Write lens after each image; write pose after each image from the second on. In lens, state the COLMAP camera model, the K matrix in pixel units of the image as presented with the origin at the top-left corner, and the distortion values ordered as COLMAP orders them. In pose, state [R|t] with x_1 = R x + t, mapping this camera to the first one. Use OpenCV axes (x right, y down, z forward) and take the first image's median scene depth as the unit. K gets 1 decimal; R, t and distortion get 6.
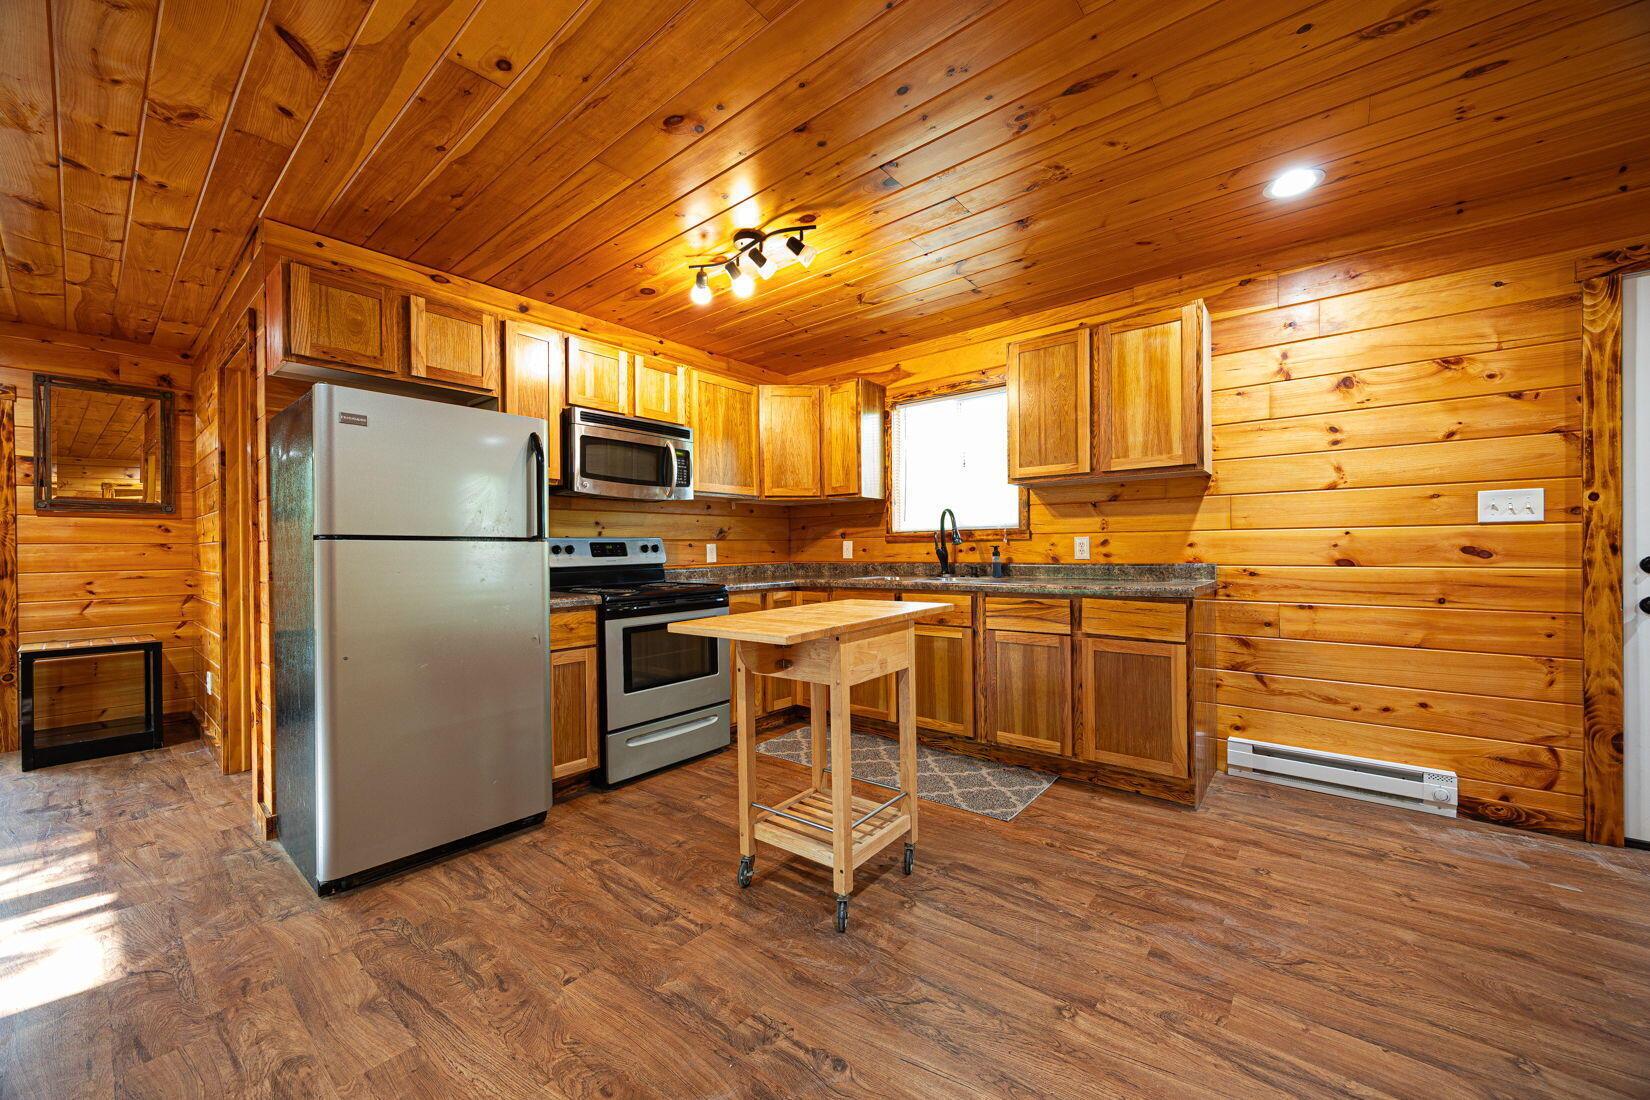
lens RADIAL K [[623.6, 0, 819.4], [0, 623.6, 552.3], [0, 0, 1]] dist [-0.001881, -0.000022]
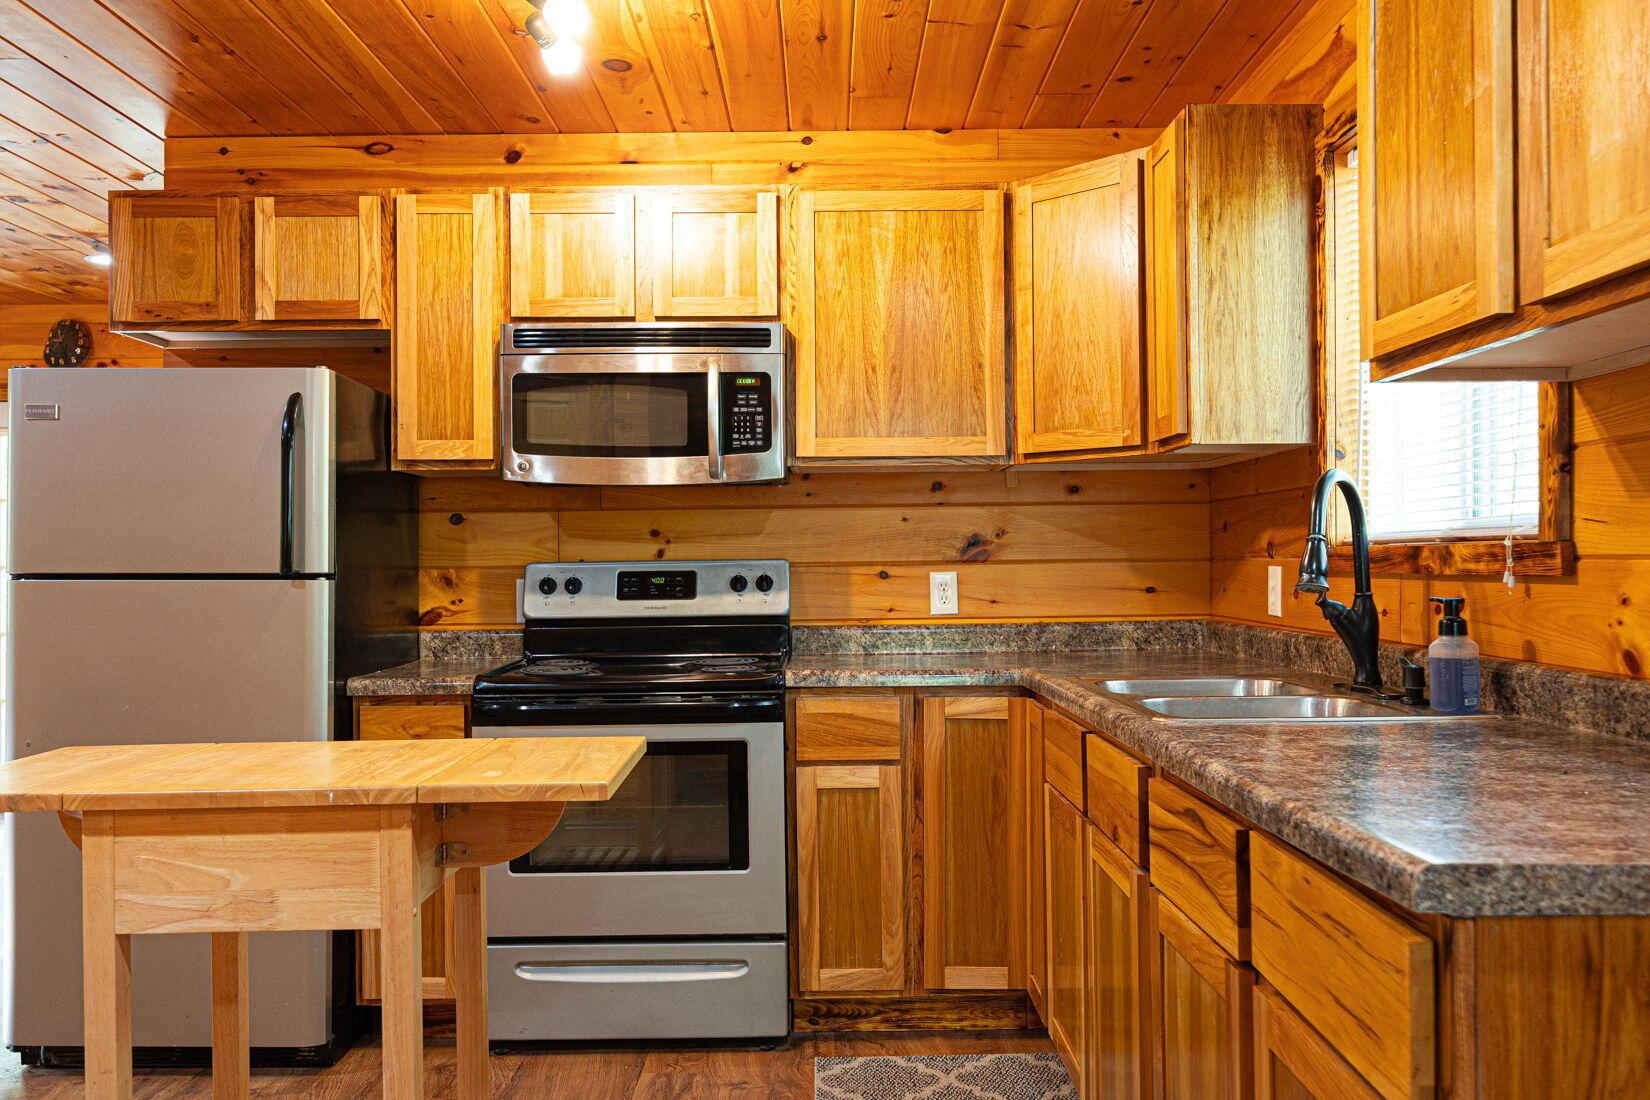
lens RADIAL K [[1333.9, 0, 818.2], [0, 1333.9, 550.9], [0, 0, 1]] dist [-0.004104, -0.004881]
pose [[0.638175, 0.000823, -0.769891, 0.667558], [-0.003321, 0.999993, -0.001684, -0.035612], [0.769884, 0.003631, 0.638174, 0.474534]]
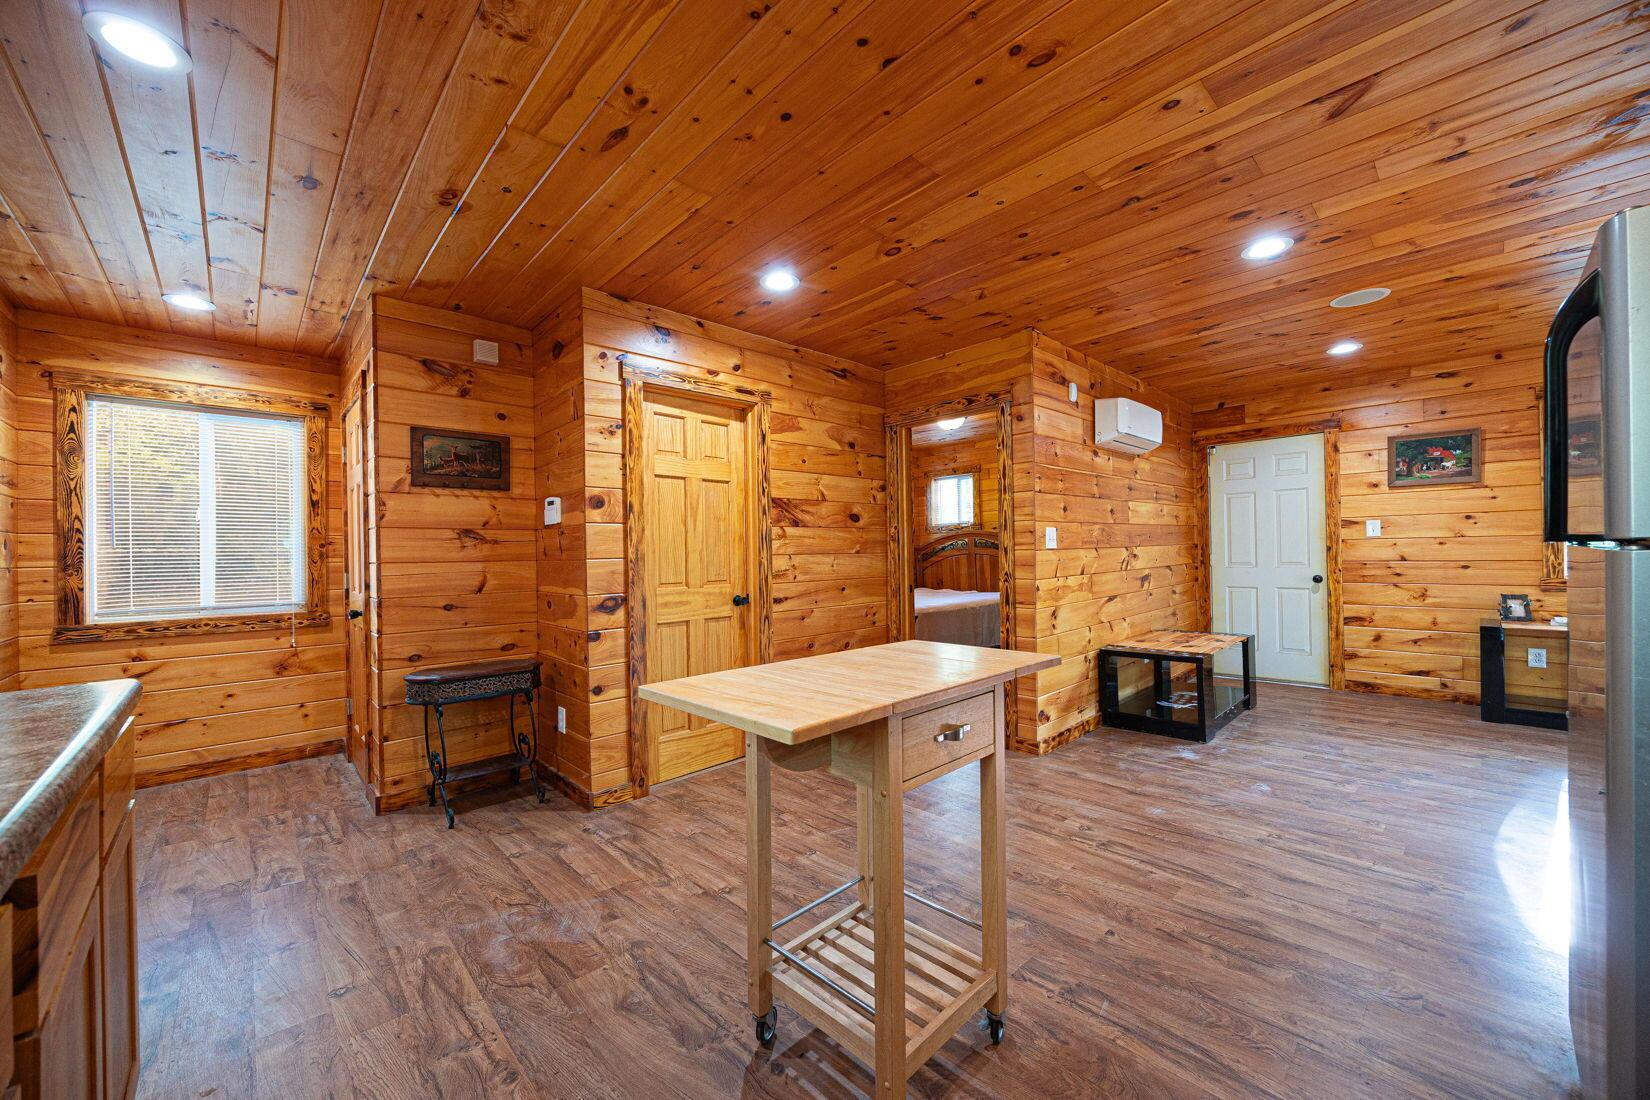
lens RADIAL K [[623.6, 0, 819.4], [0, 623.6, 552.3], [0, 0, 1]] dist [-0.001881, -0.000022]
pose [[-0.992033, 0.031508, 0.121978, -0.012605], [0.031447, 0.999502, -0.002431, -0.022848], [-0.121994, 0.001424, -0.992530, 1.183654]]
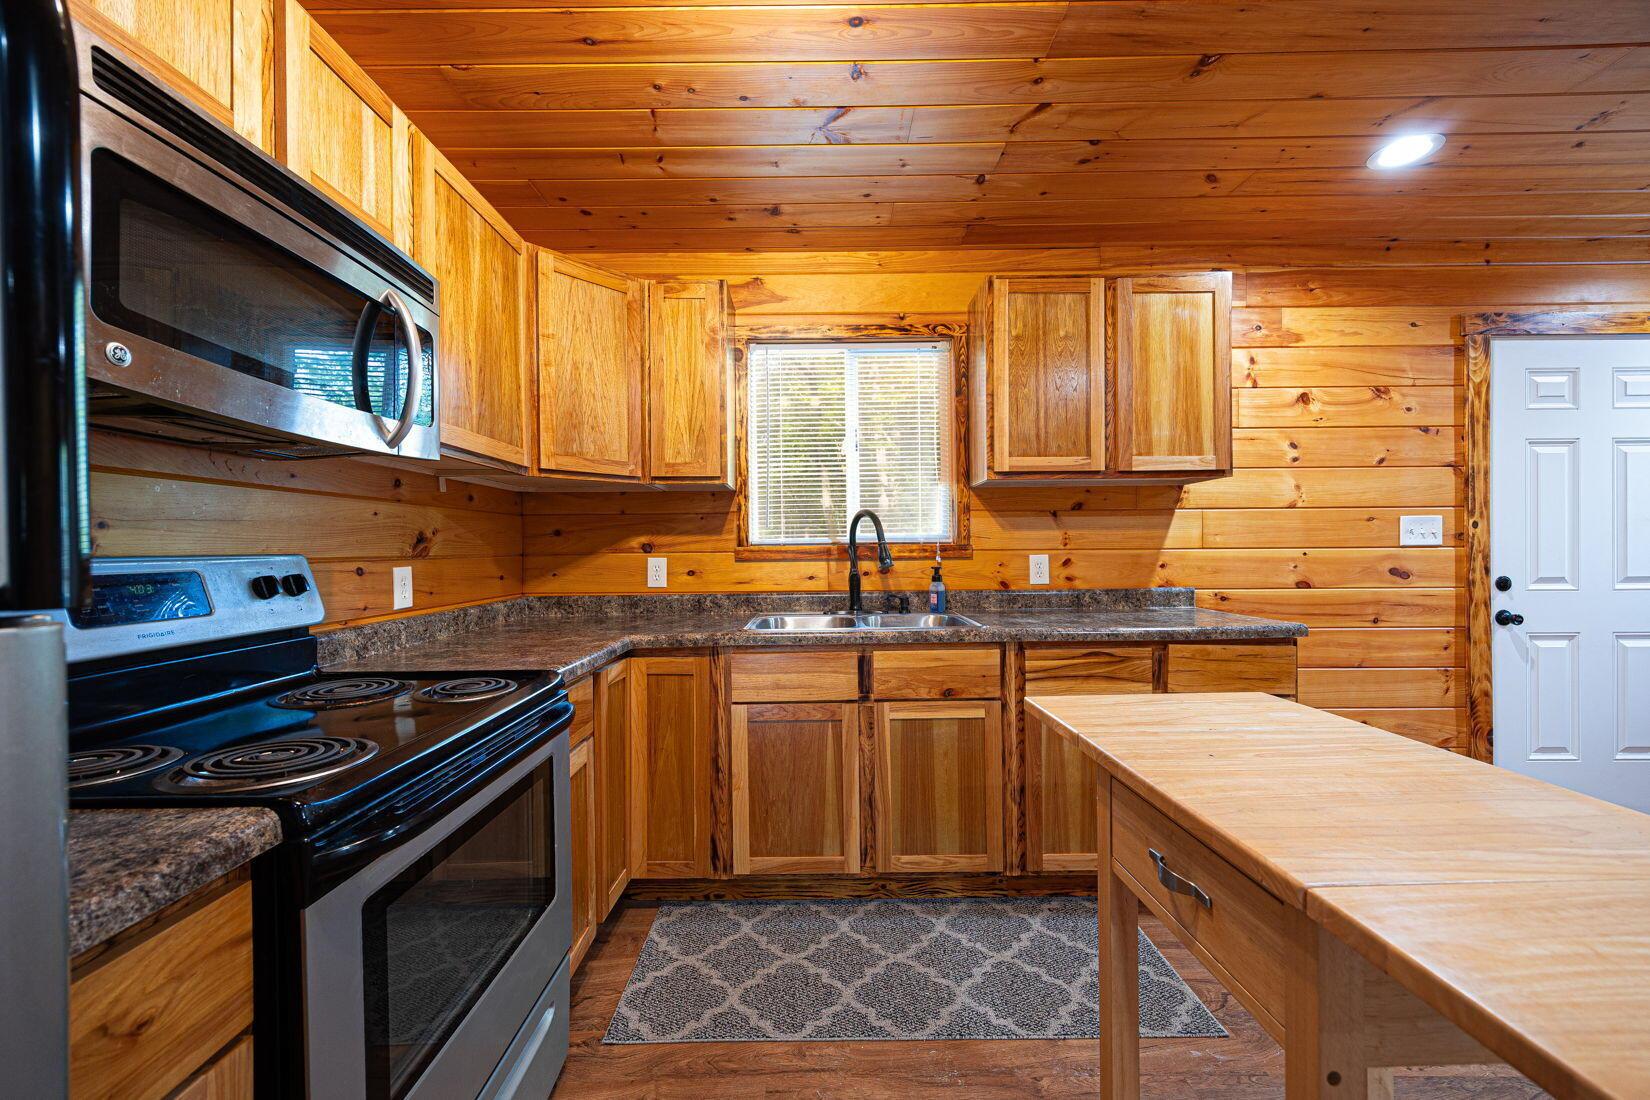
lens RADIAL K [[639.4, 0, 818.3], [0, 639.4, 552.6], [0, 0, 1]] dist [0.006596, 0.000054]
pose [[0.770375, 0.000779, 0.637590, -0.327100], [0.004498, 0.999968, -0.006657, -0.026294], [-0.637575, 0.007996, 0.770347, 0.632886]]
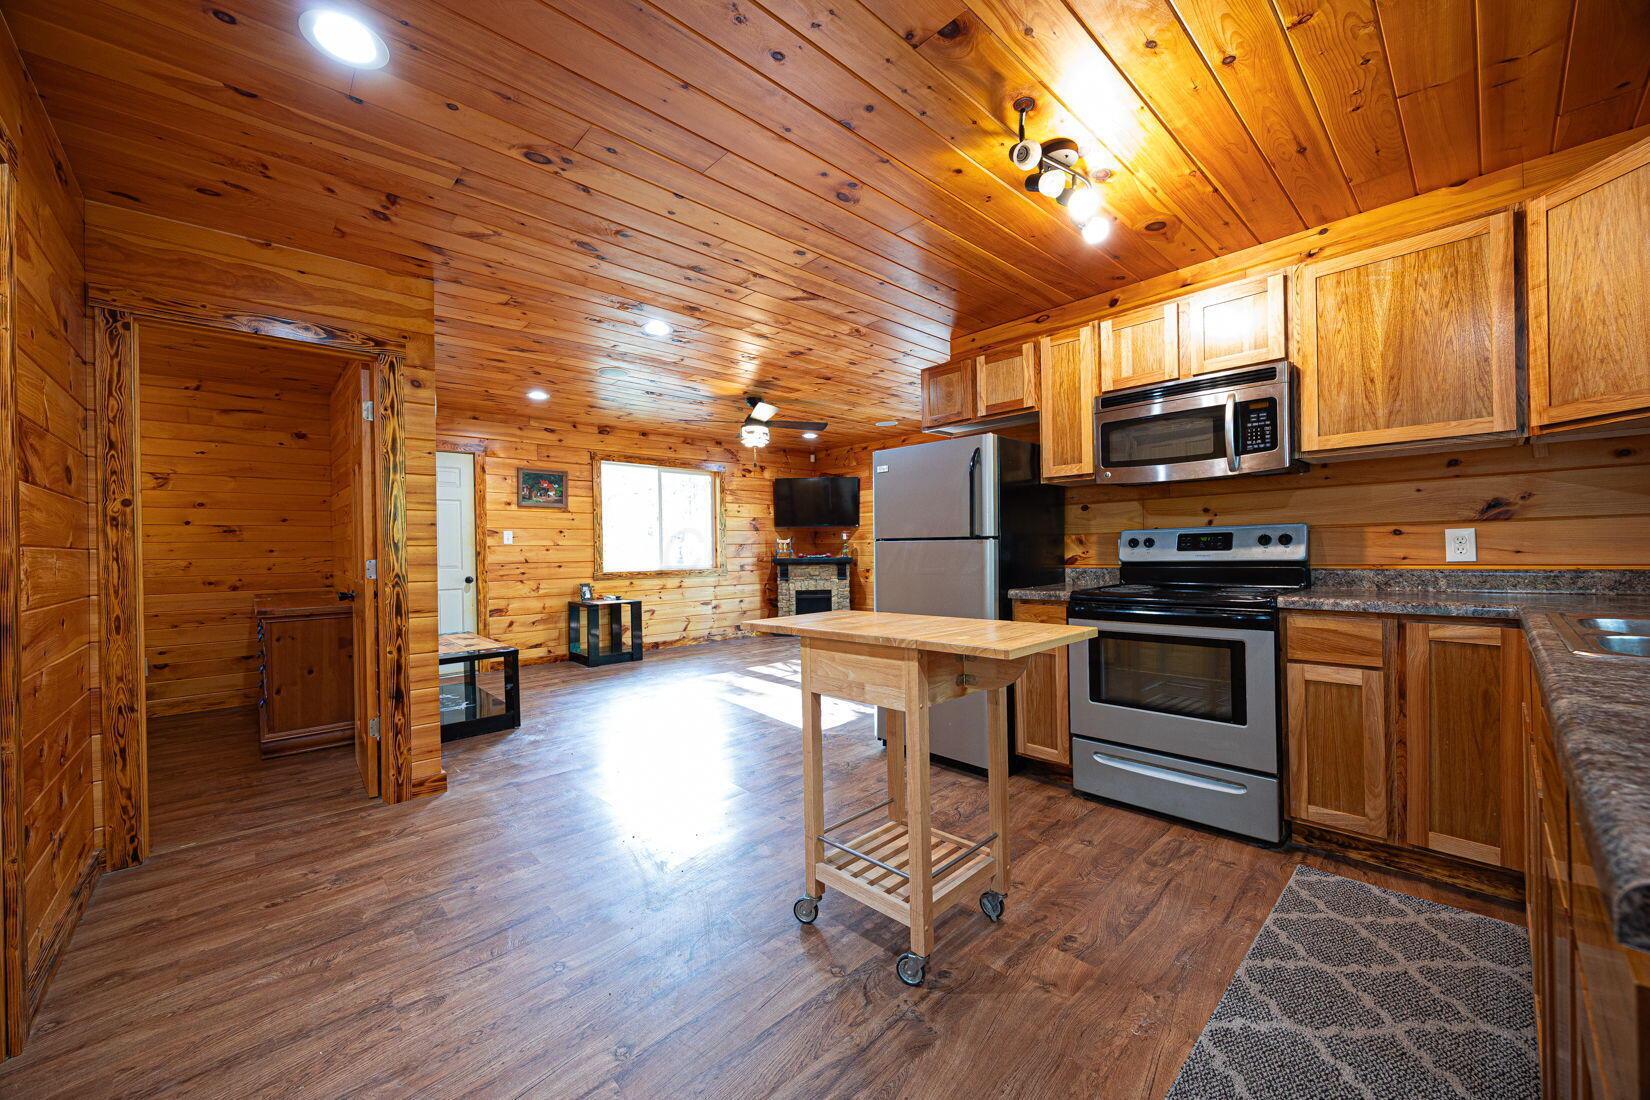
lens RADIAL K [[623.6, 0, 819.4], [0, 623.6, 552.3], [0, 0, 1]] dist [-0.001881, -0.000022]
pose [[-0.128339, 0.019864, -0.991531, 0.624990], [0.016262, 0.999707, 0.017923, -0.015682], [0.991597, -0.013824, -0.128625, 0.696142]]
